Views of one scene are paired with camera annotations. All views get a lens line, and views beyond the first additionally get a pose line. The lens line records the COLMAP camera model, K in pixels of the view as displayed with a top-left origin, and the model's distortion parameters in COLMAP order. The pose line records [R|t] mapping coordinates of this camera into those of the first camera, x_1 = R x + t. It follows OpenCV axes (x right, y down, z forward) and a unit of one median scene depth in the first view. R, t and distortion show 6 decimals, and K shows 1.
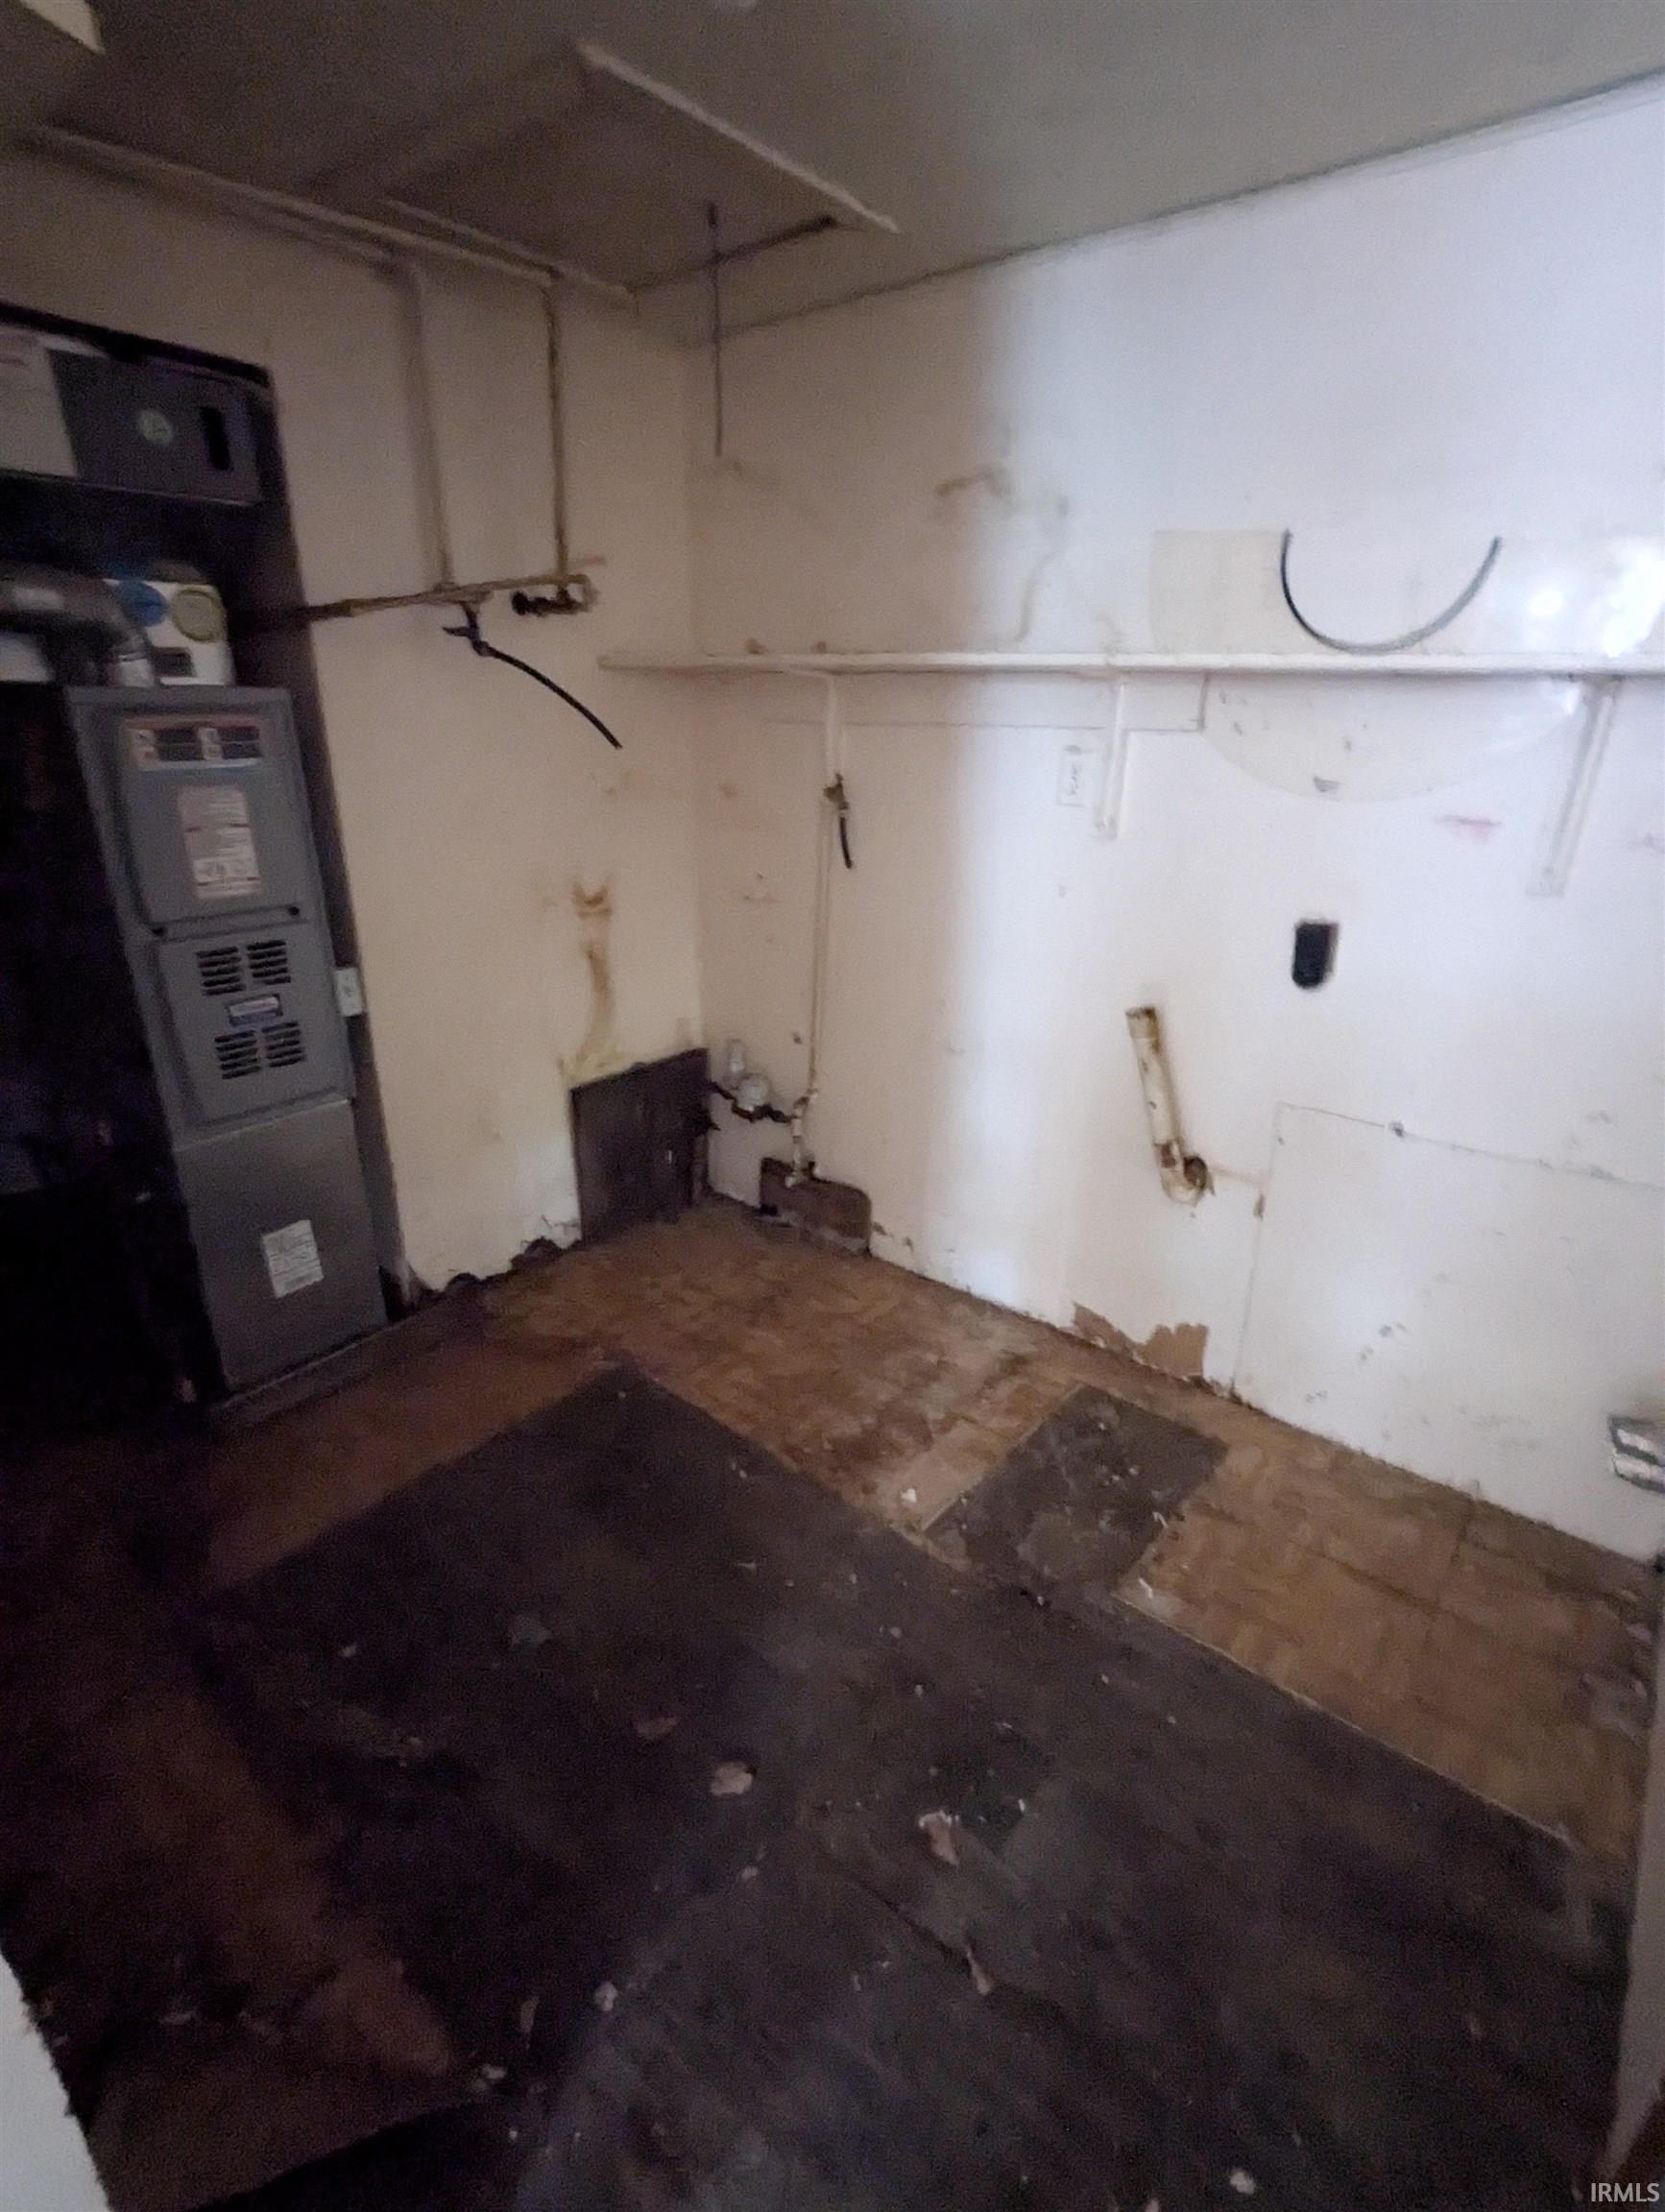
lens RADIAL K [[1048.4, 0, 823.7], [0, 1048.4, 1112.0], [0, 0, 1]] dist [-0.001672, -0.000076]
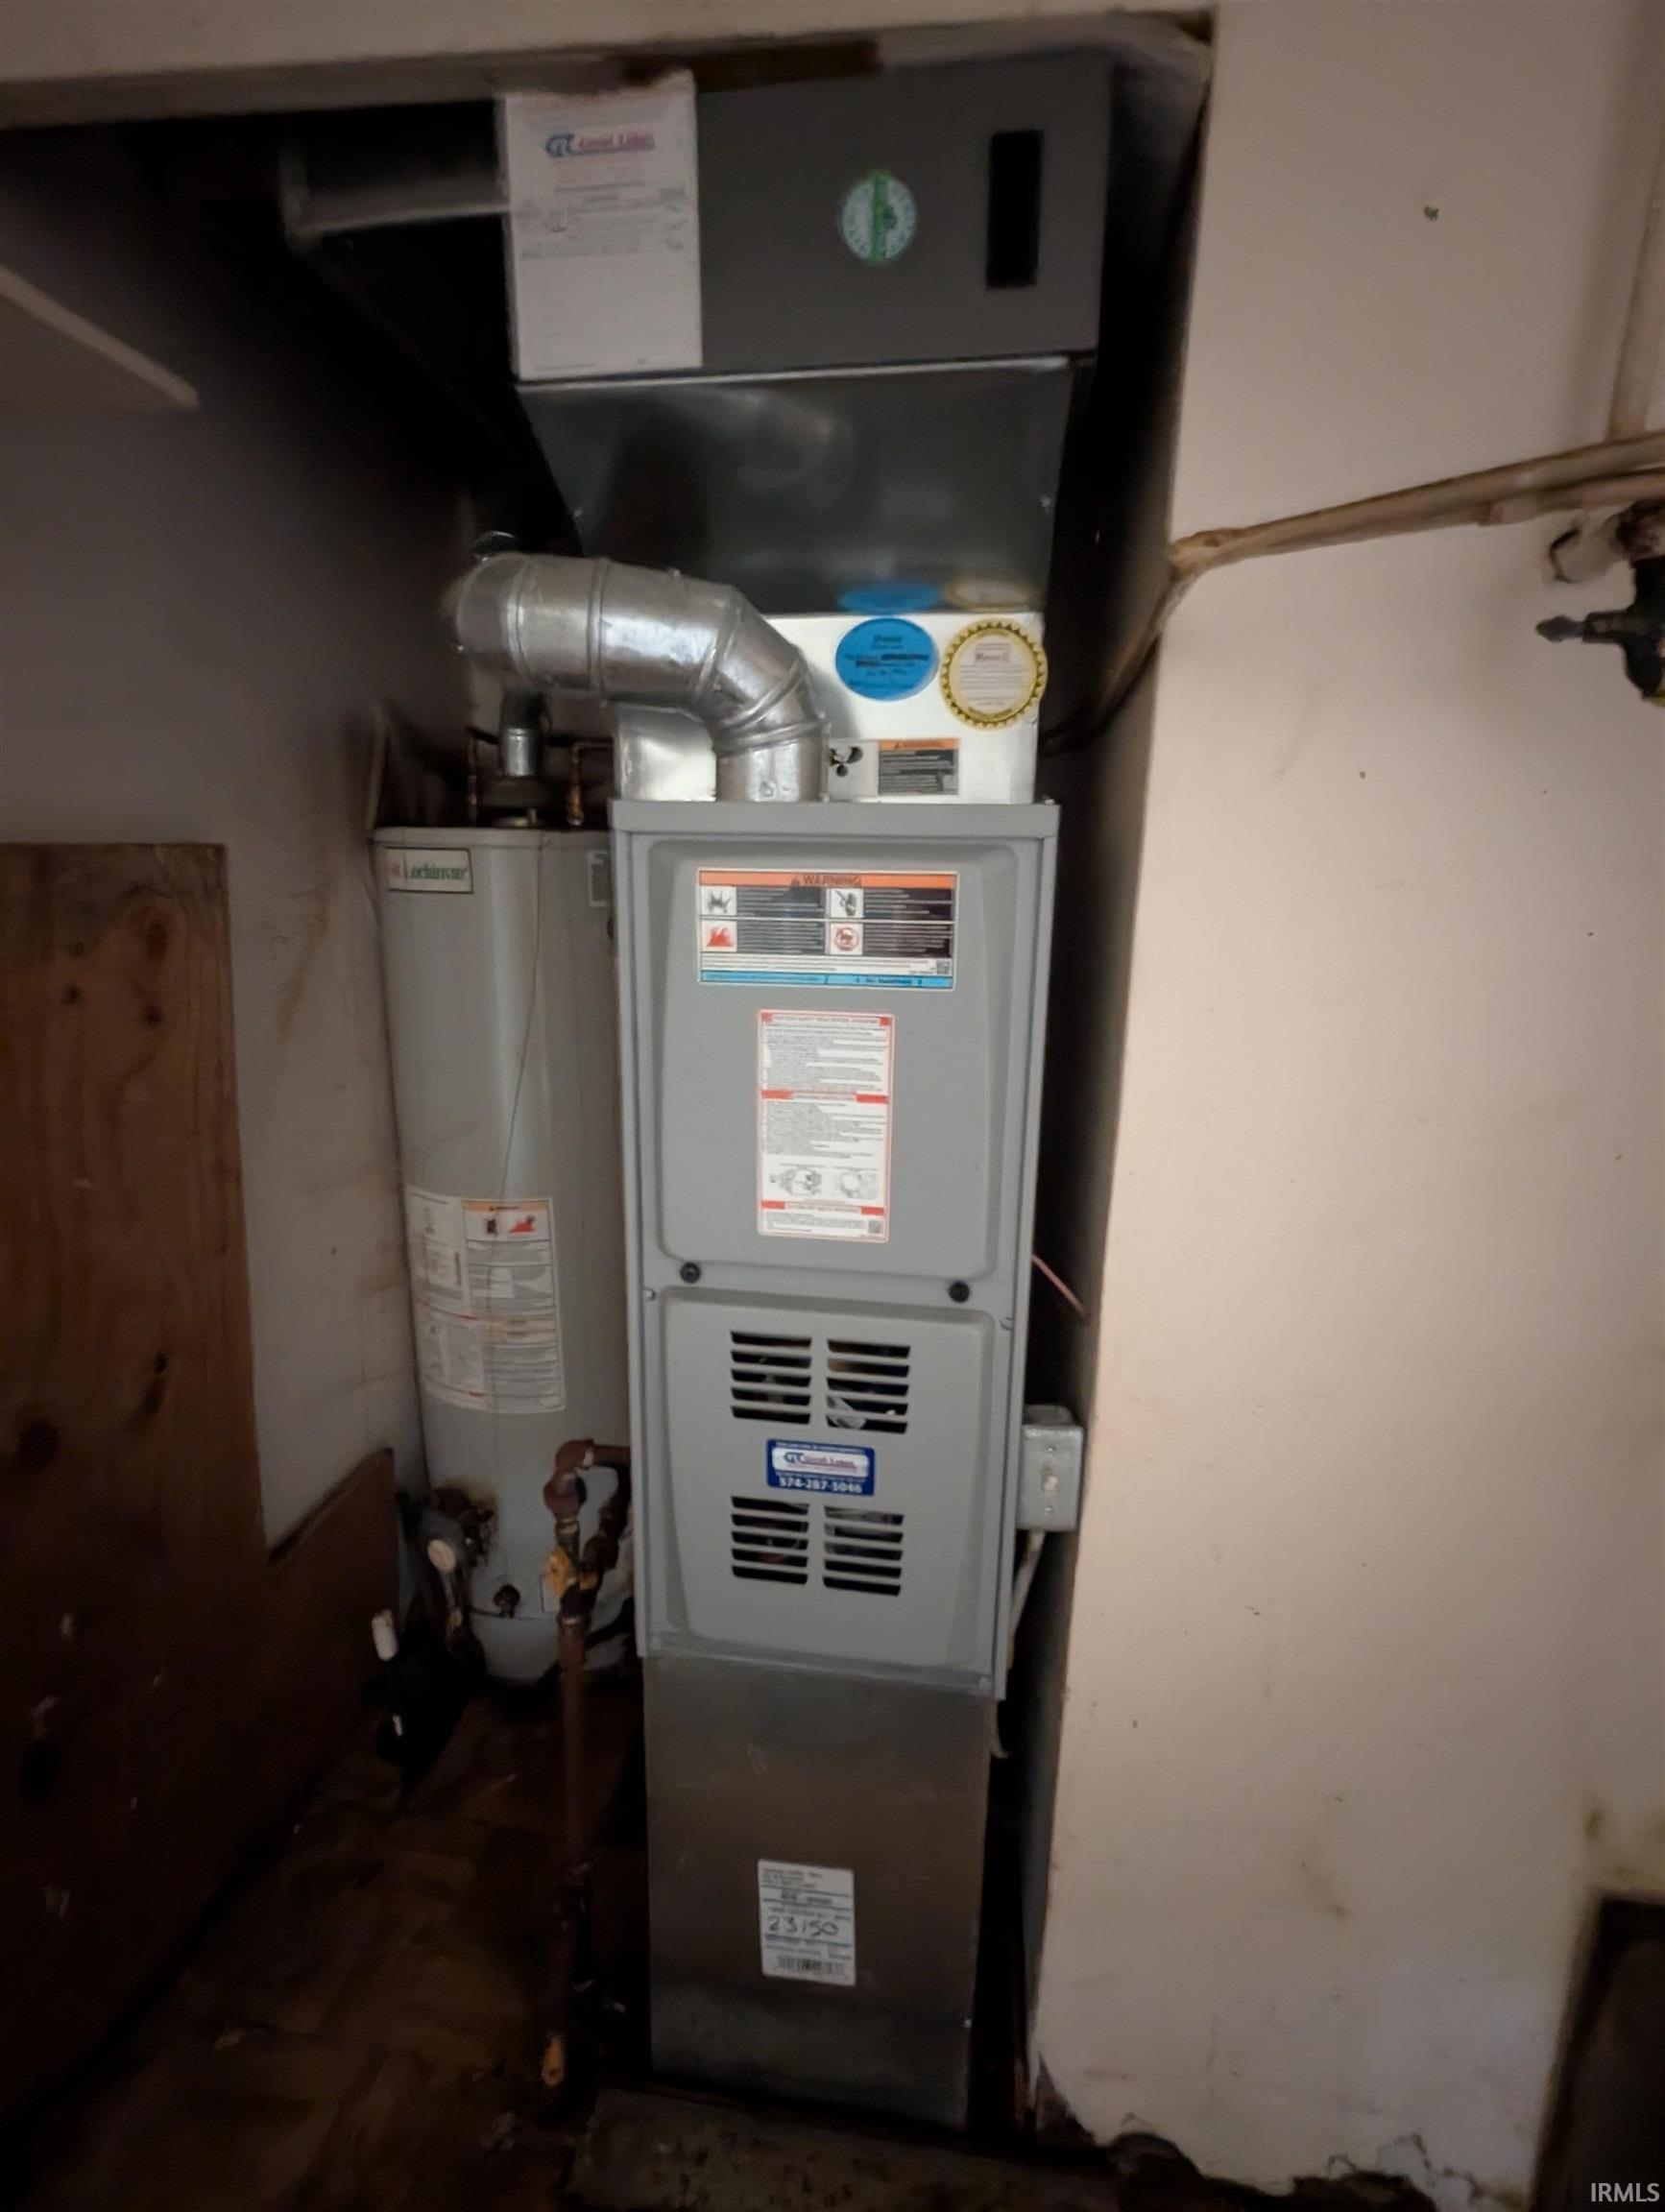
lens RADIAL K [[1109.0, 0, 835.6], [0, 1109.0, 1152.9], [0, 0, 1]] dist [-0.002019, 0.000214]
pose [[0.517796, 0.206217, -0.830279, -0.161594], [-0.329437, 0.943734, 0.028945, -0.257203], [0.789531, 0.258536, 0.556597, 0.720337]]
